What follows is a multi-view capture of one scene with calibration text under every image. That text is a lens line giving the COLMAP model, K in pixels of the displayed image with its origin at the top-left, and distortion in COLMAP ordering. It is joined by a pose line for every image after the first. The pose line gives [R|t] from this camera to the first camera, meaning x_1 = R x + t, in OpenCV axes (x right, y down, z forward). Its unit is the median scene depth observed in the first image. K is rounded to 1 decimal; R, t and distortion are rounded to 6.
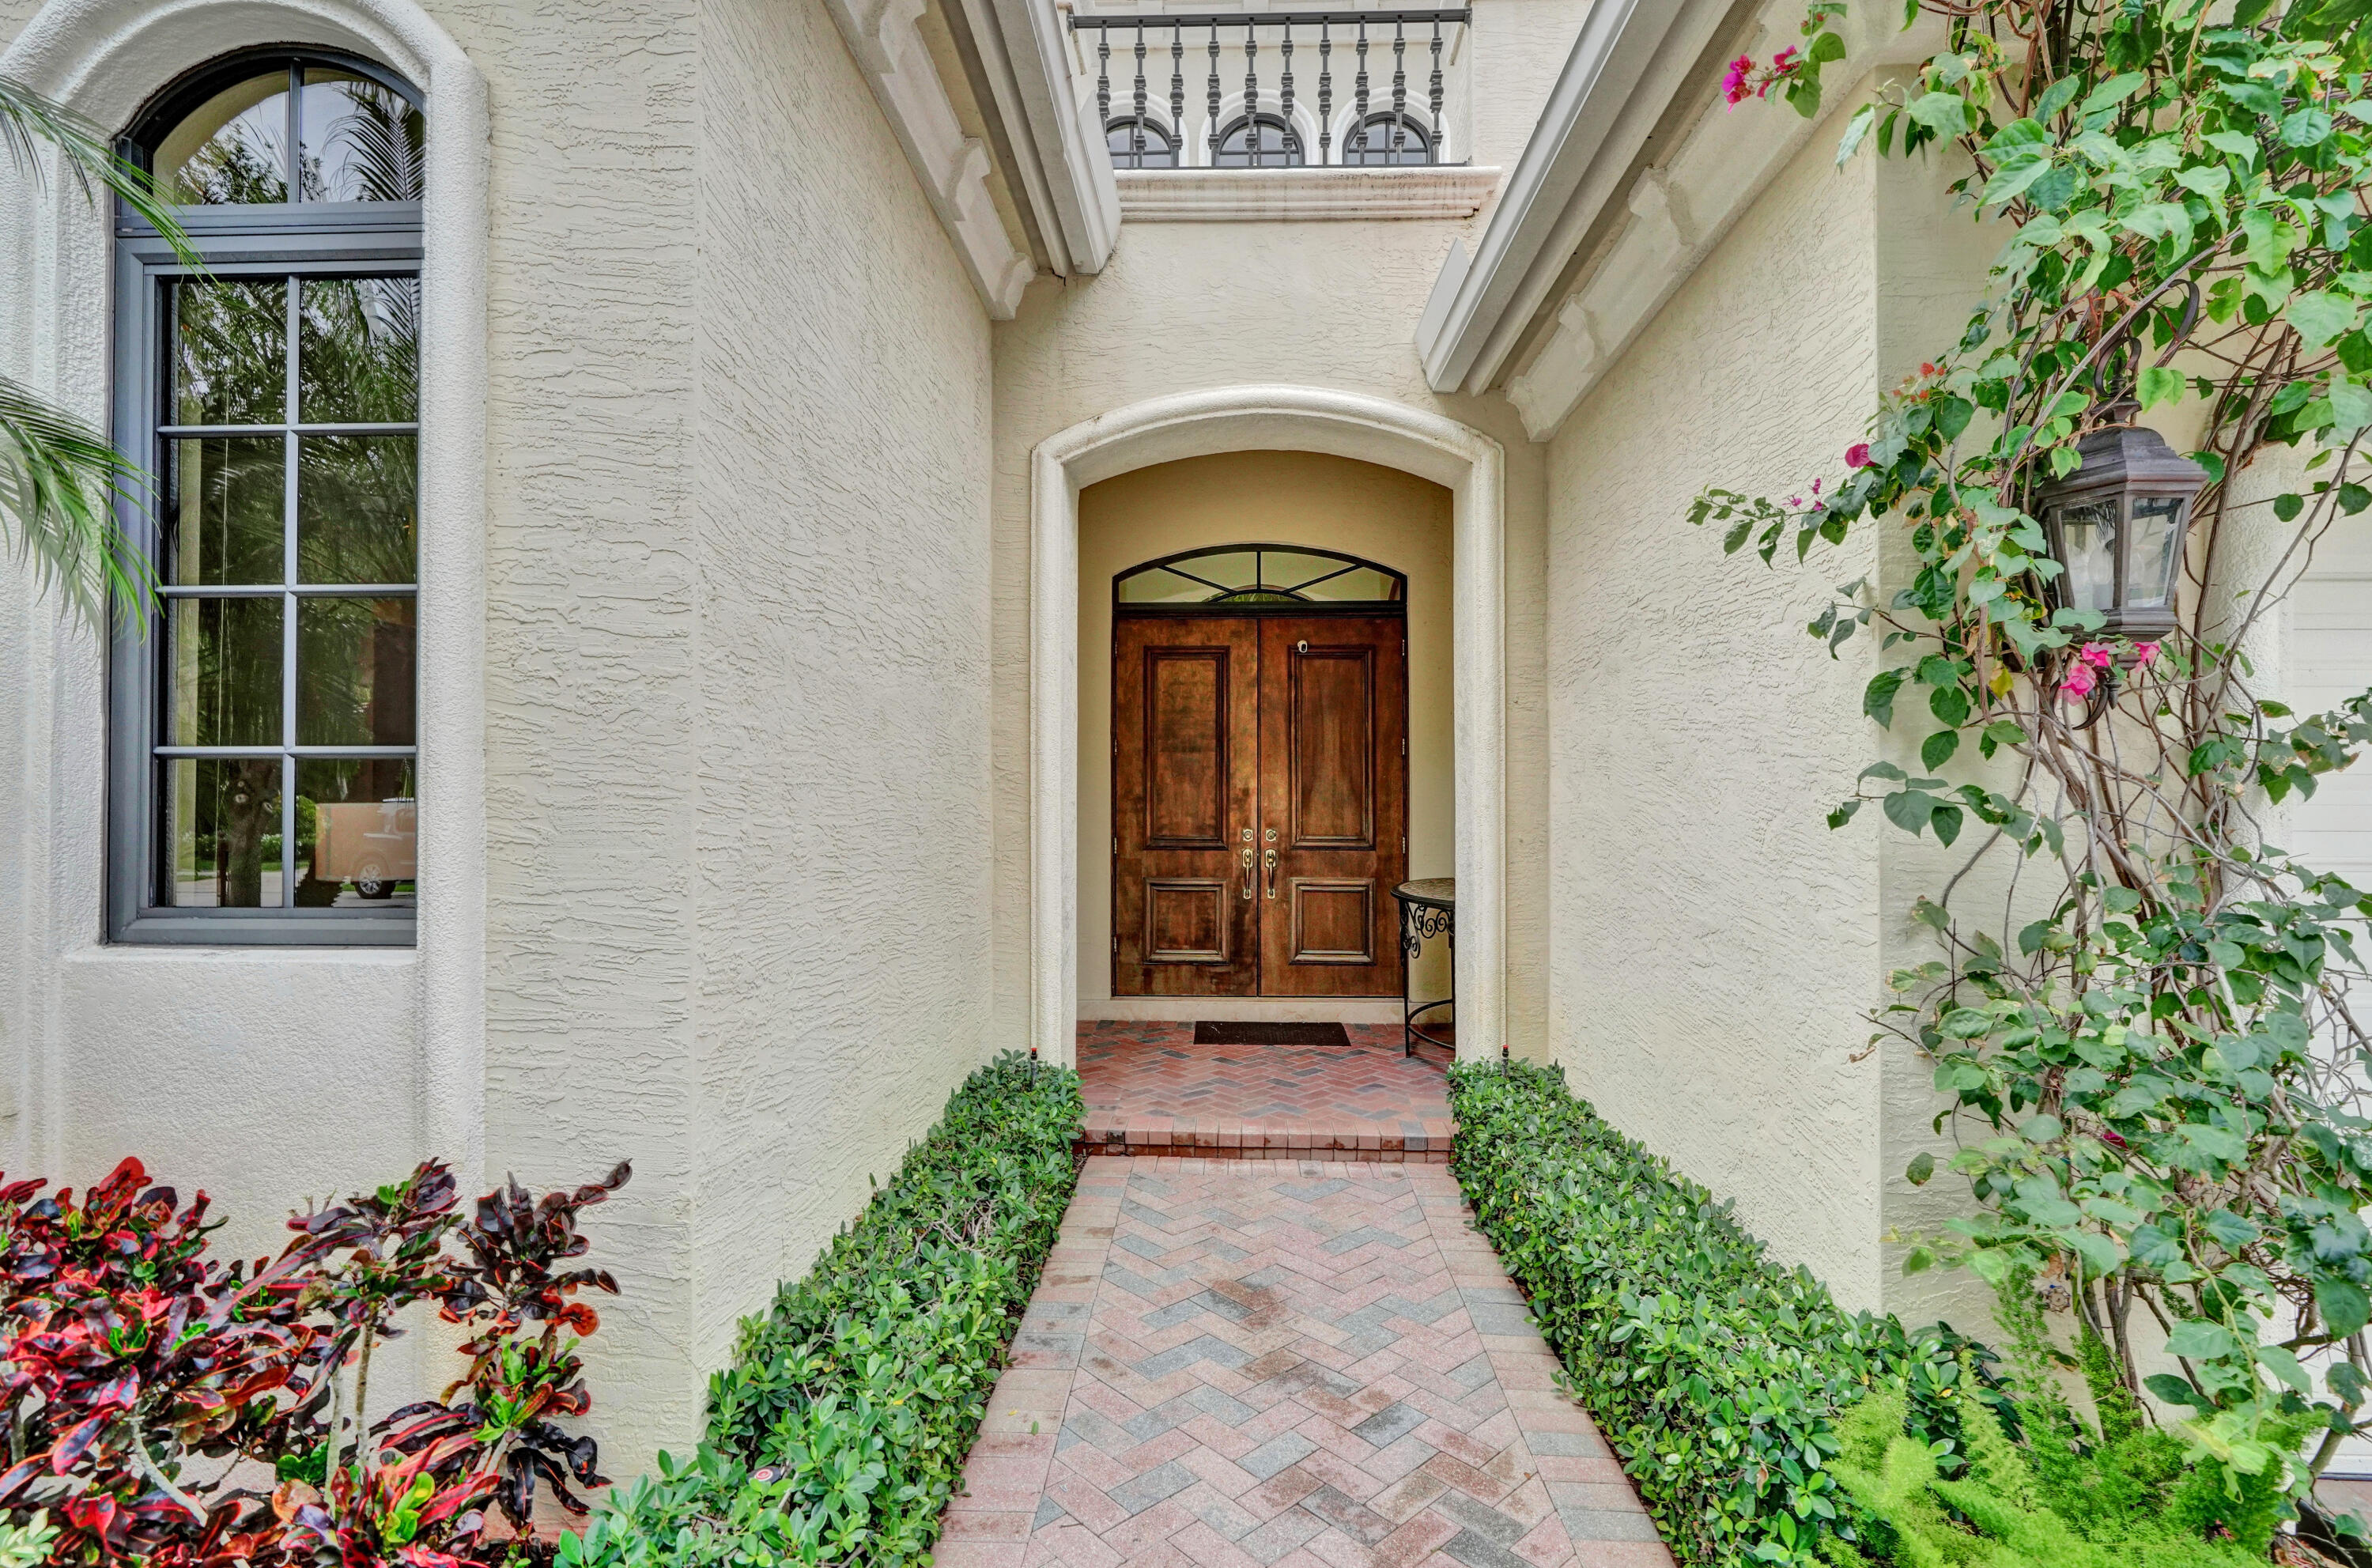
lens RADIAL K [[1087.5, 0, 1192.8], [0, 1087.5, 786.0], [0, 0, 1]] dist [-0.002686, 0.001836]
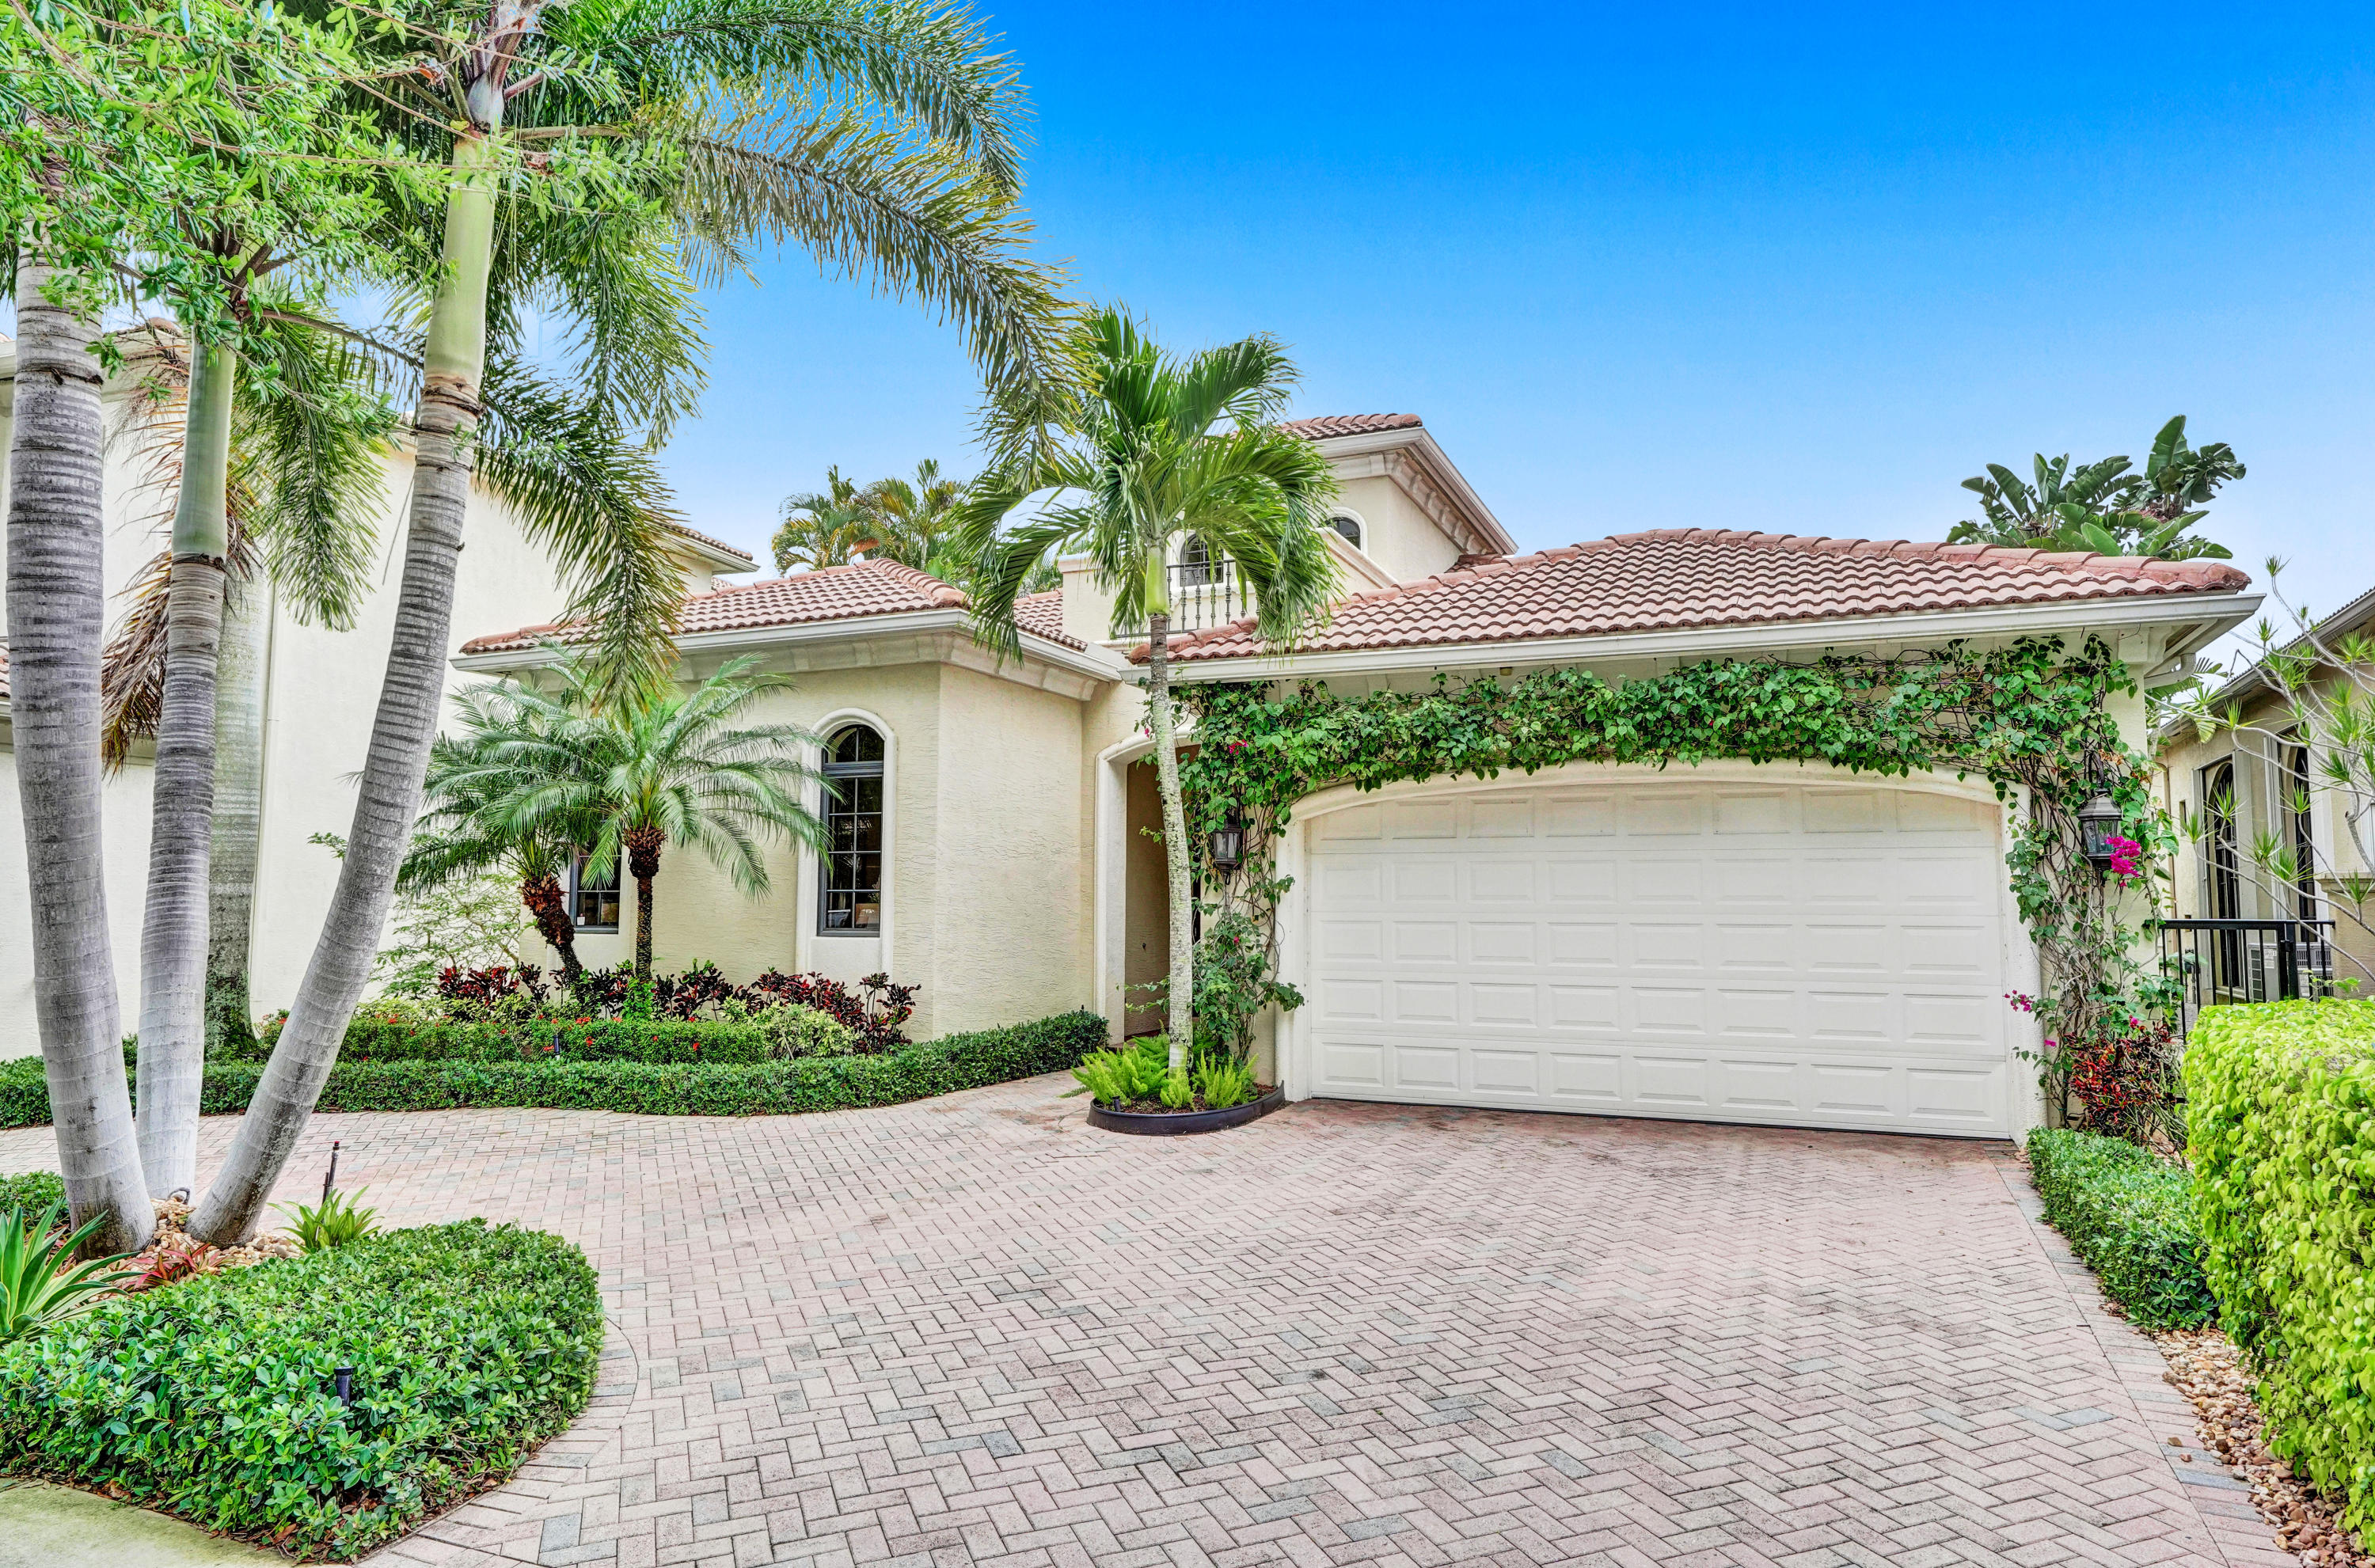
lens RADIAL K [[1372.8, 0, 1187.5], [0, 1372.8, 784.0], [0, 0, 1]] dist [-0.000580, -0.000075]
pose [[0.925097, -0.035815, -0.378038, 2.548893], [0.009855, 0.997471, -0.070383, -0.075690], [0.379603, 0.061386, 0.923111, -3.681572]]
